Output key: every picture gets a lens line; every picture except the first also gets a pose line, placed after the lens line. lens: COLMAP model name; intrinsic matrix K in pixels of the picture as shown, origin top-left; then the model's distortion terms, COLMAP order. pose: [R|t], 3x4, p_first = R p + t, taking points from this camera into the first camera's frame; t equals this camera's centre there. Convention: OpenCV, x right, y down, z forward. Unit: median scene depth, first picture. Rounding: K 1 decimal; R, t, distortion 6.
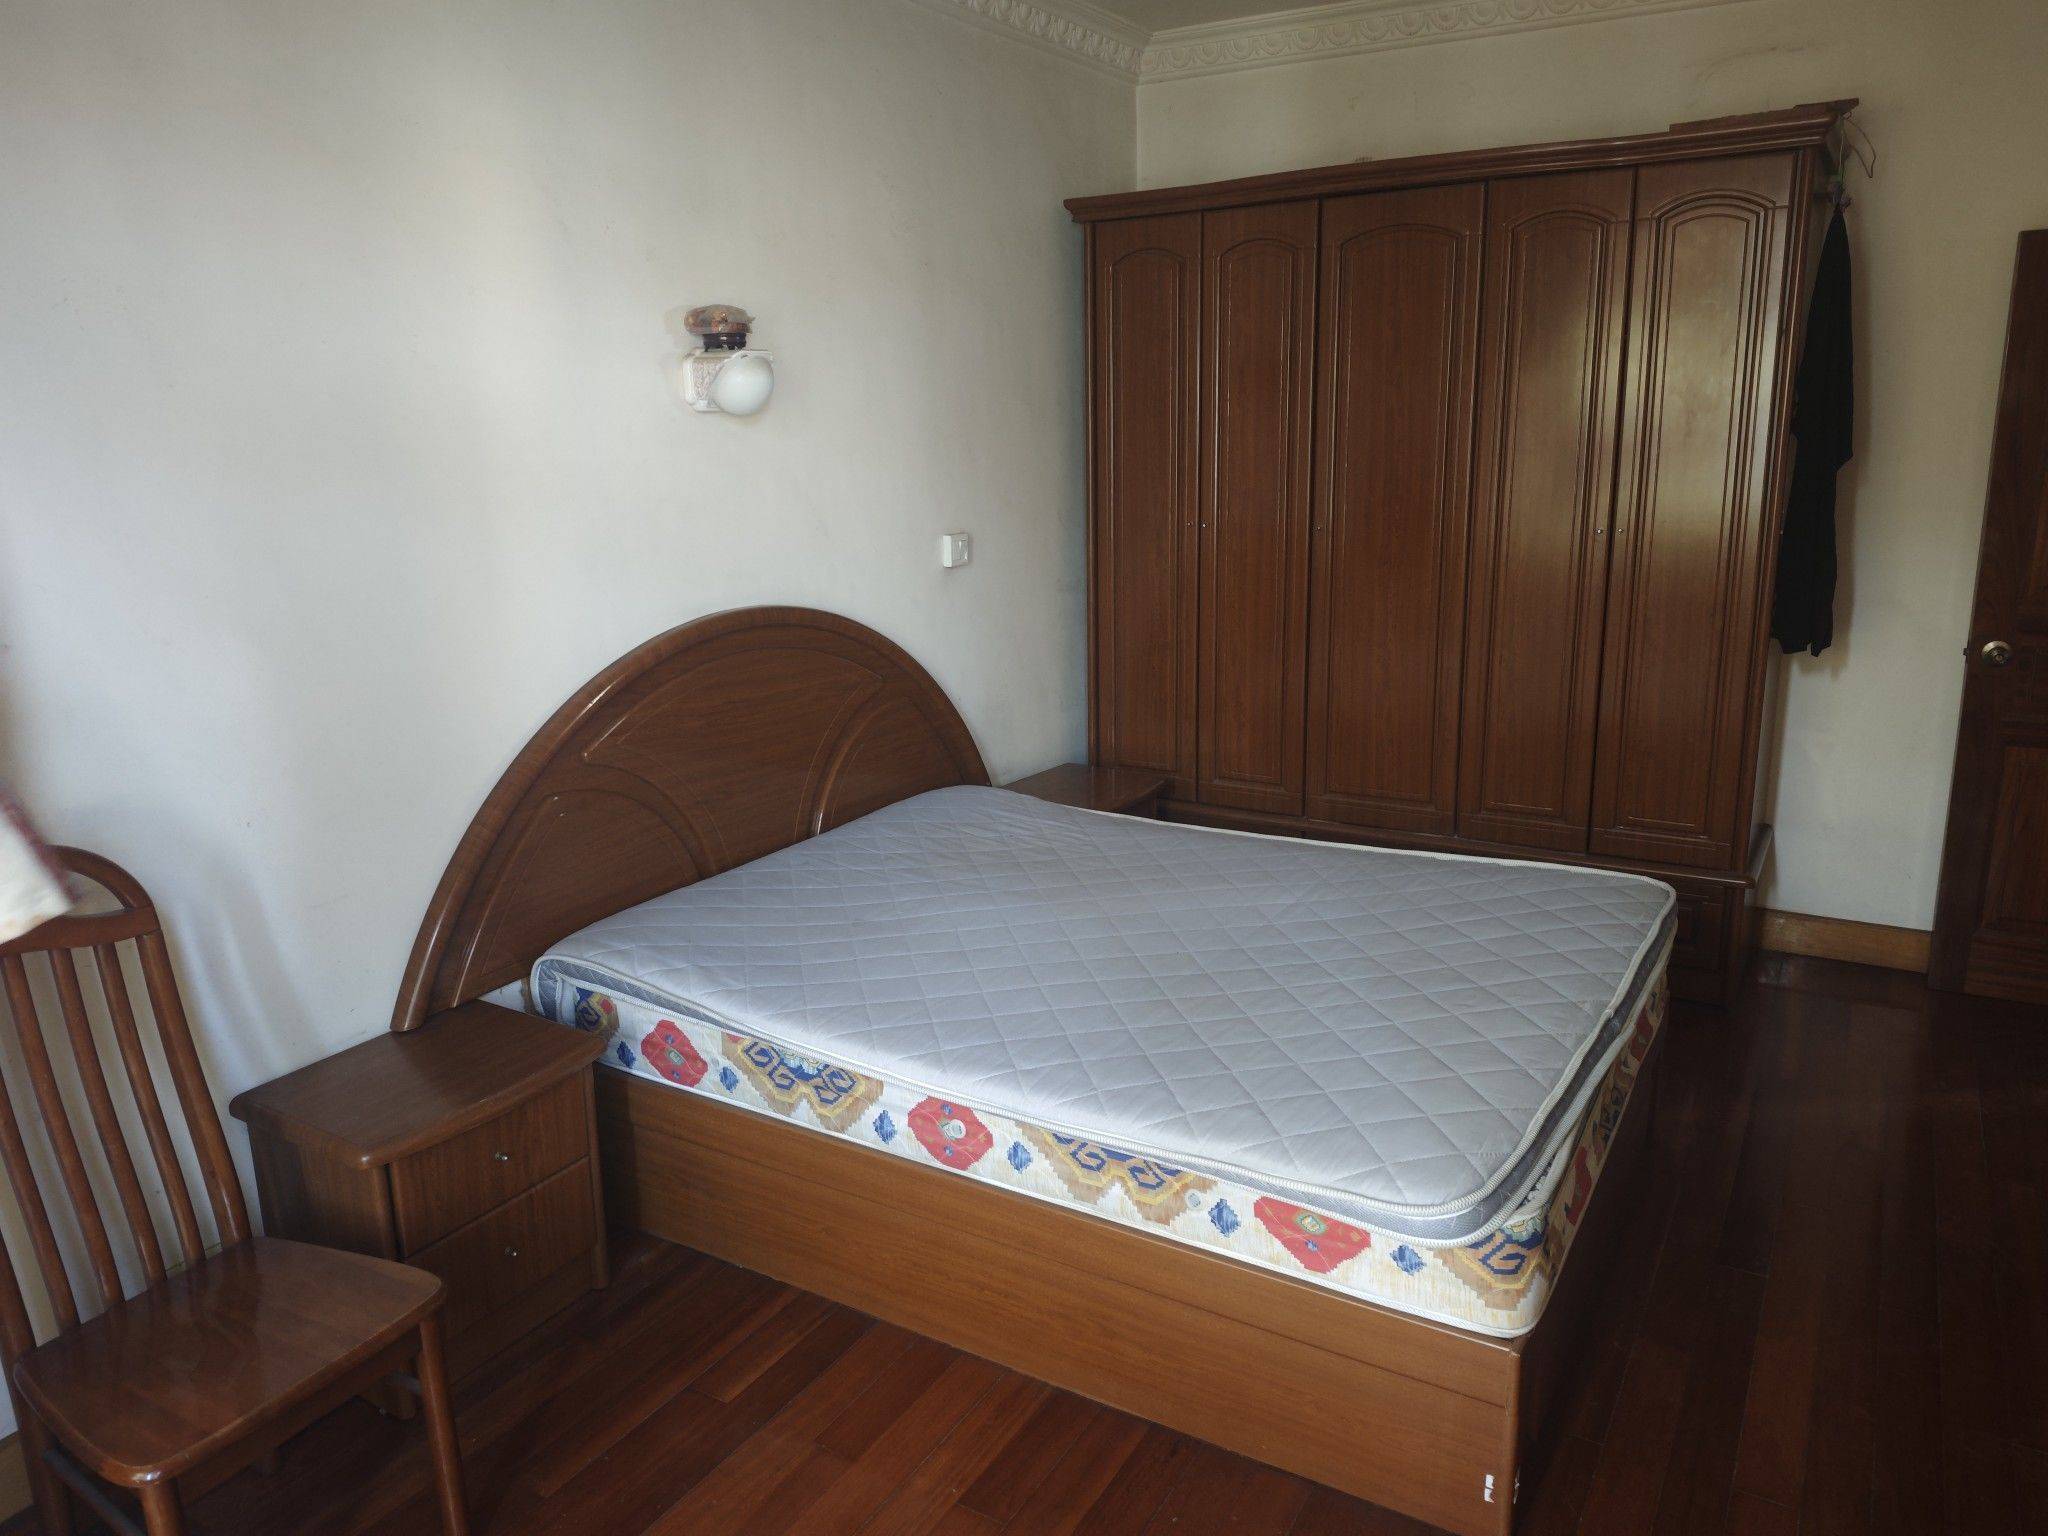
lens RADIAL K [[1414.4, 0, 1029.8], [0, 1414.4, 765.5], [0, 0, 1]] dist [0.068161, -0.099725]
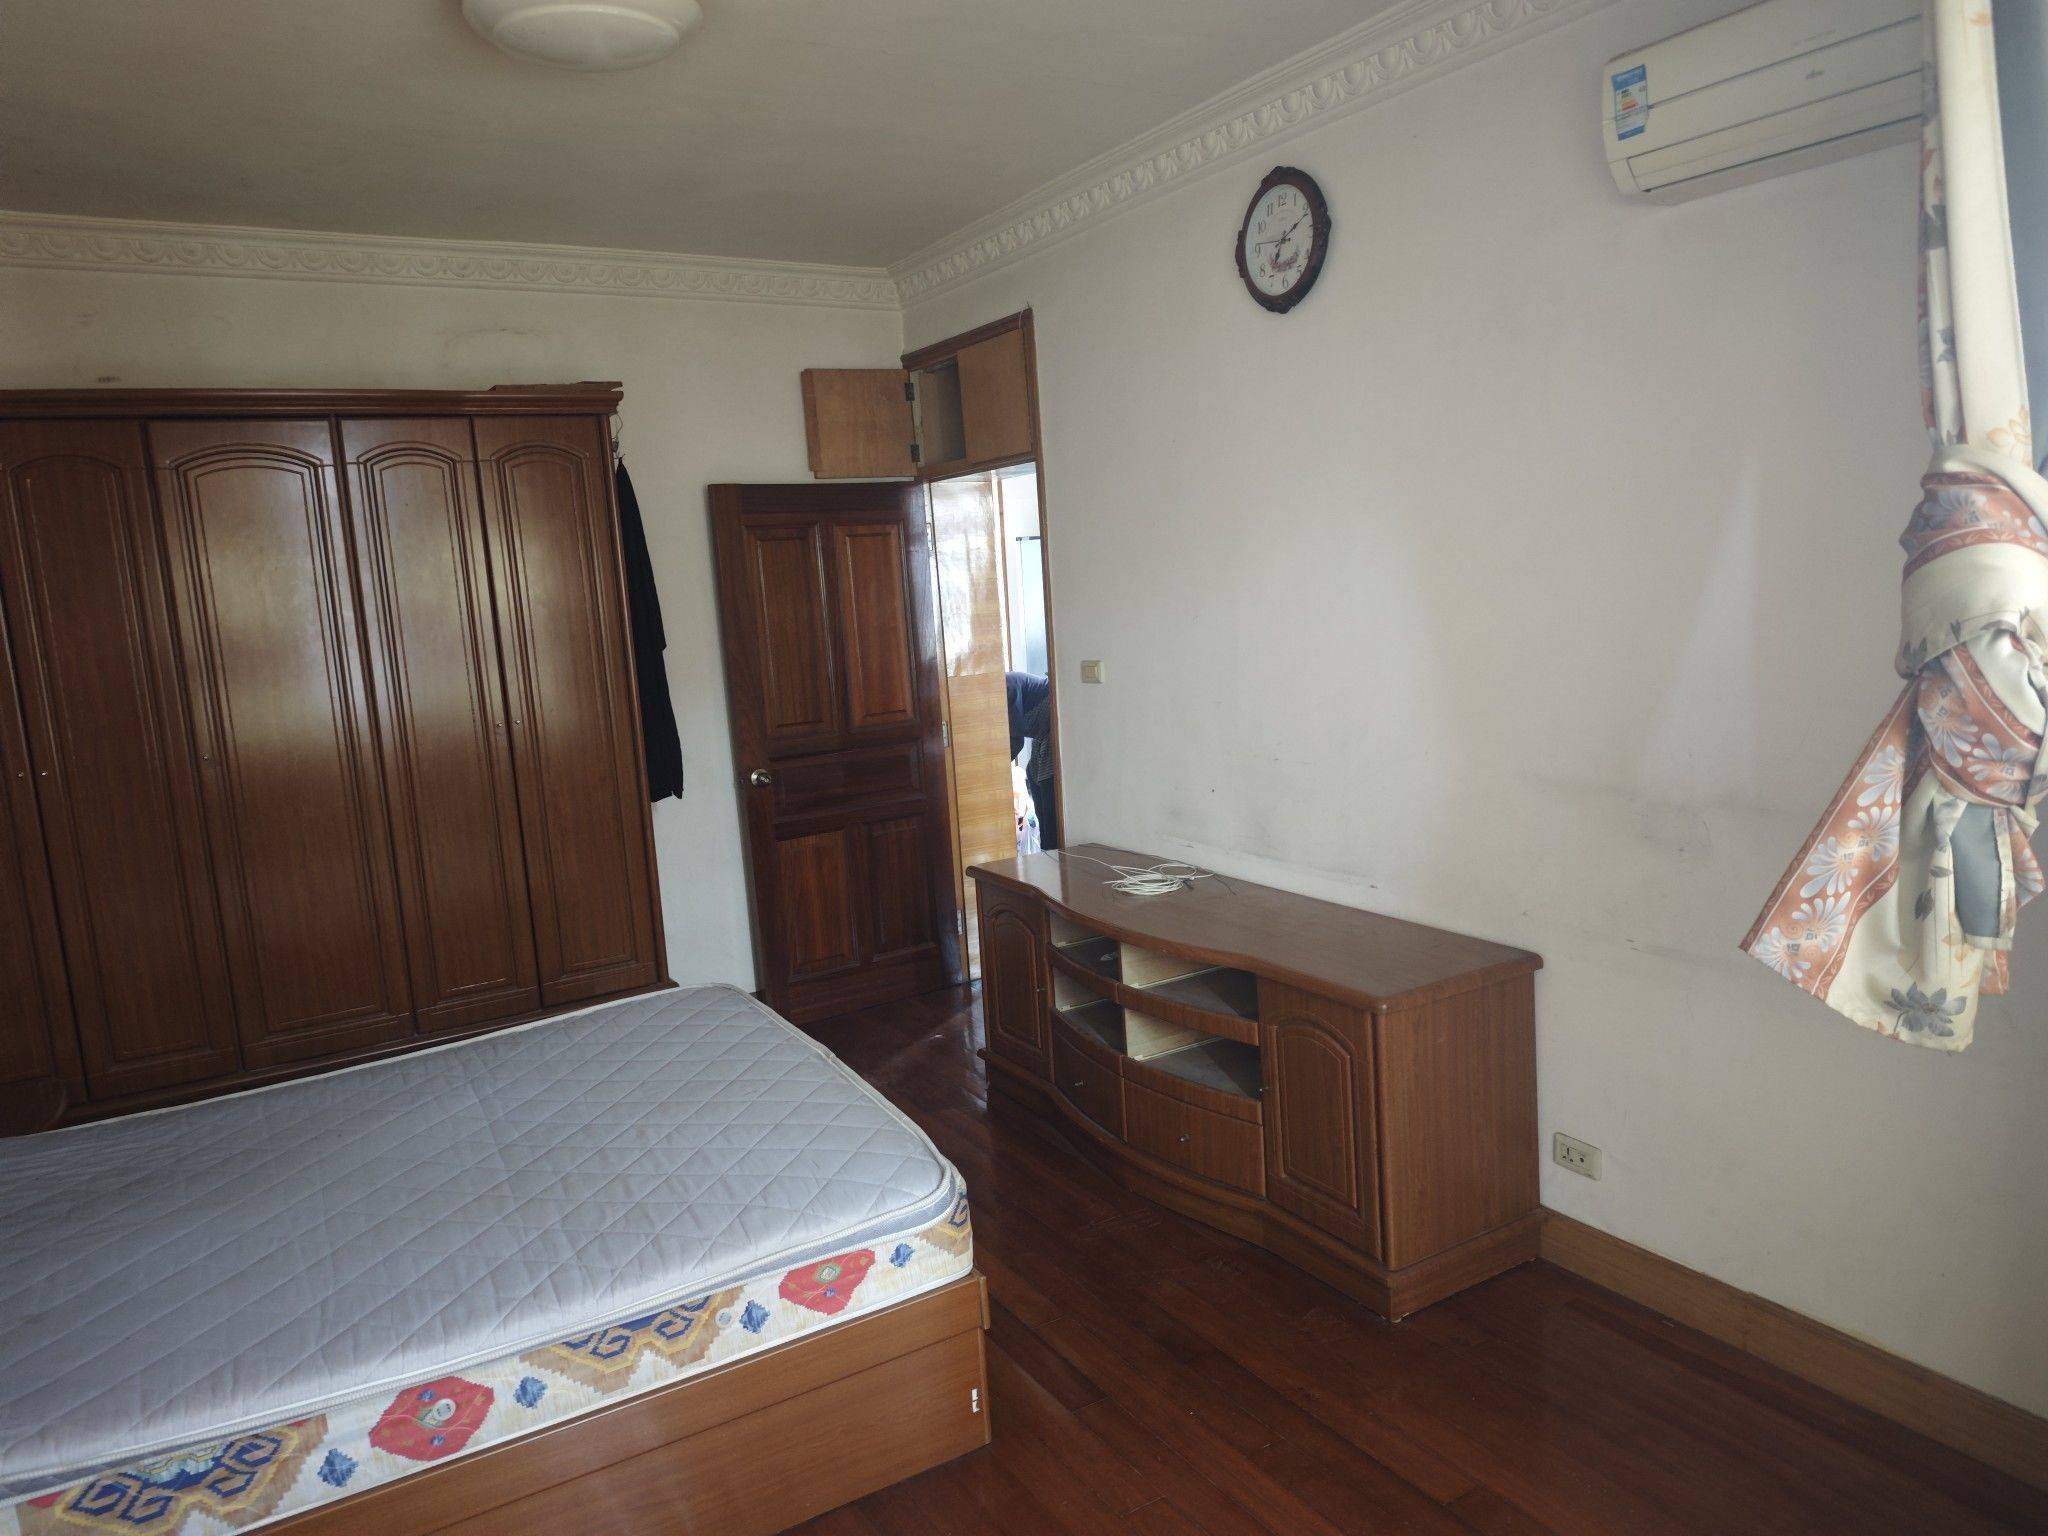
lens RADIAL K [[1436.8, 0, 1024.0], [0, 1436.8, 768.0], [0, 0, 1]] dist [-0.002636, -0.009003]
pose [[0.465172, -0.135429, 0.874799, -0.622417], [0.267784, 0.963455, 0.006761, -0.041121], [-0.843746, 0.231112, 0.484438, 0.166196]]
